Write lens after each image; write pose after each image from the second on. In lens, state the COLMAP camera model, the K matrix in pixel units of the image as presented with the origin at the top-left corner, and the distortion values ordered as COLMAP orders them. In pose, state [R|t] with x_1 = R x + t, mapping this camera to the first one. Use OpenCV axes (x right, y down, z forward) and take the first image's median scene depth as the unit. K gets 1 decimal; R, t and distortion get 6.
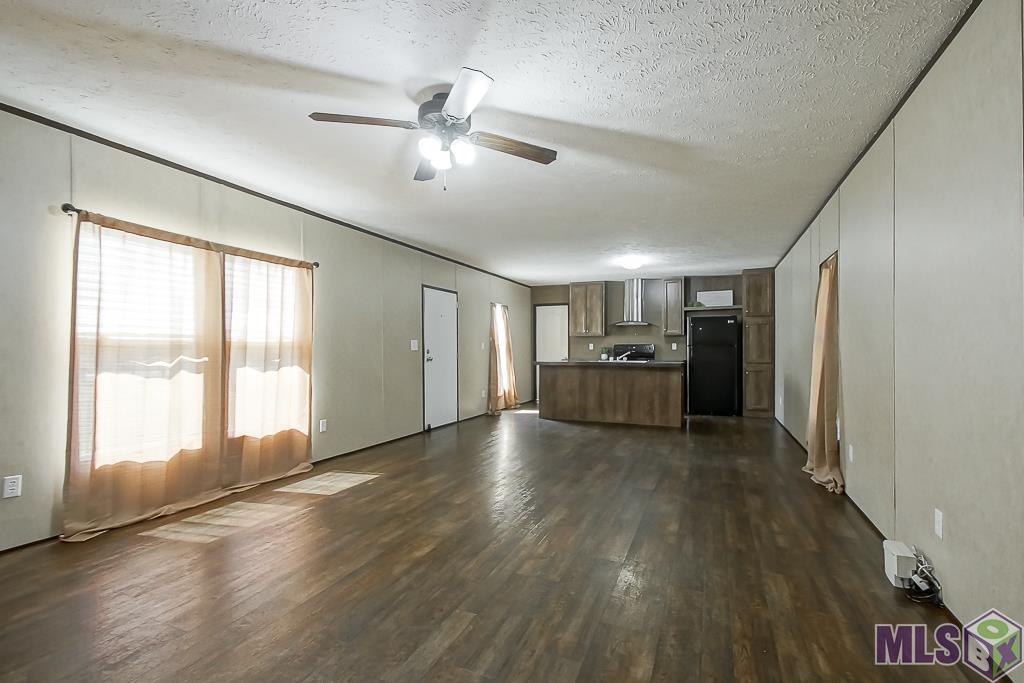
lens RADIAL K [[464.5, 0, 516.8], [0, 464.5, 340.4], [0, 0, 1]] dist [0.018714, 0.000015]
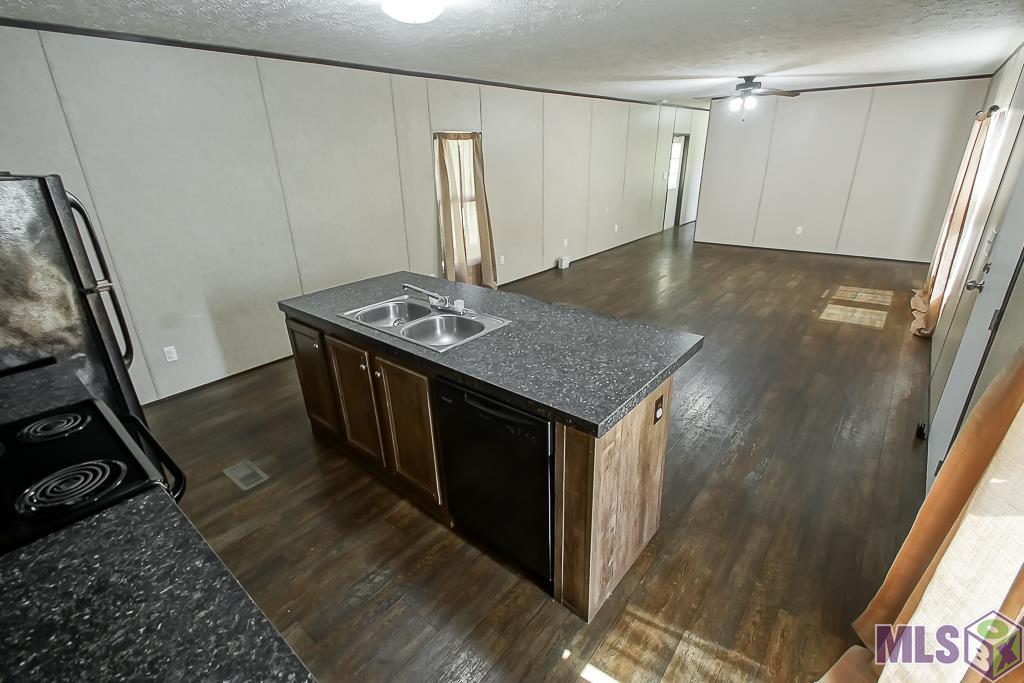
lens RADIAL K [[464.5, 0, 516.8], [0, 464.5, 340.4], [0, 0, 1]] dist [0.018714, 0.000015]
pose [[-0.957377, -0.082338, 0.276856, 0.056592], [0.024820, 0.931512, 0.362863, -0.056421], [-0.287772, 0.354268, -0.889765, 1.203475]]
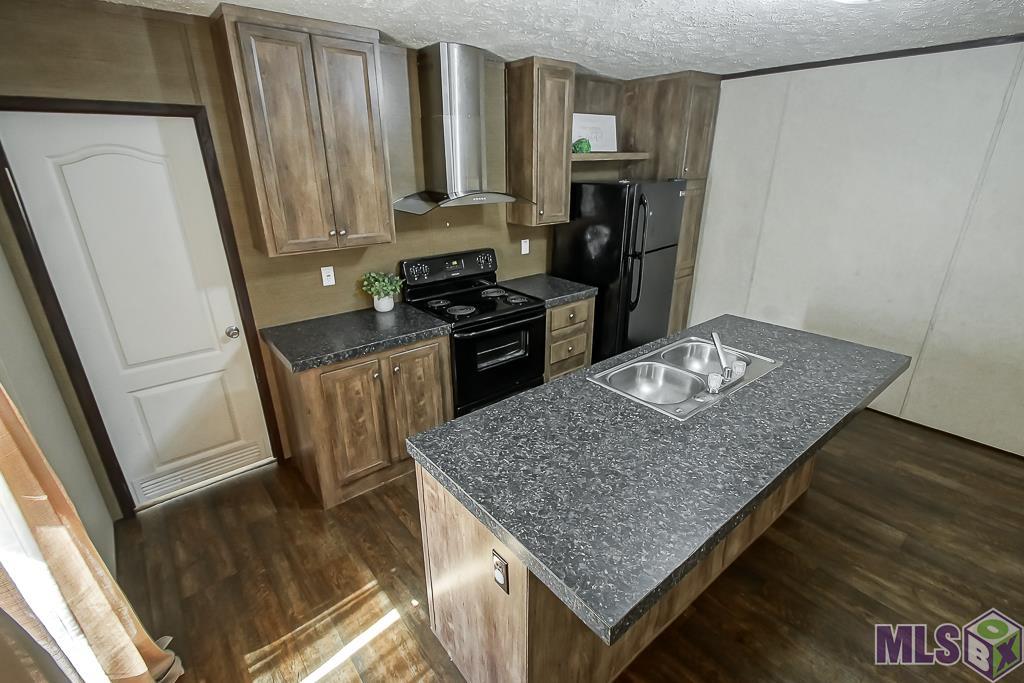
lens RADIAL K [[464.5, 0, 516.8], [0, 464.5, 340.4], [0, 0, 1]] dist [0.018714, 0.000015]
pose [[0.463564, -0.318018, 0.827026, -0.059427], [-0.007756, 0.931880, 0.362685, -0.072734], [-0.886029, -0.174542, 0.429519, 0.919221]]
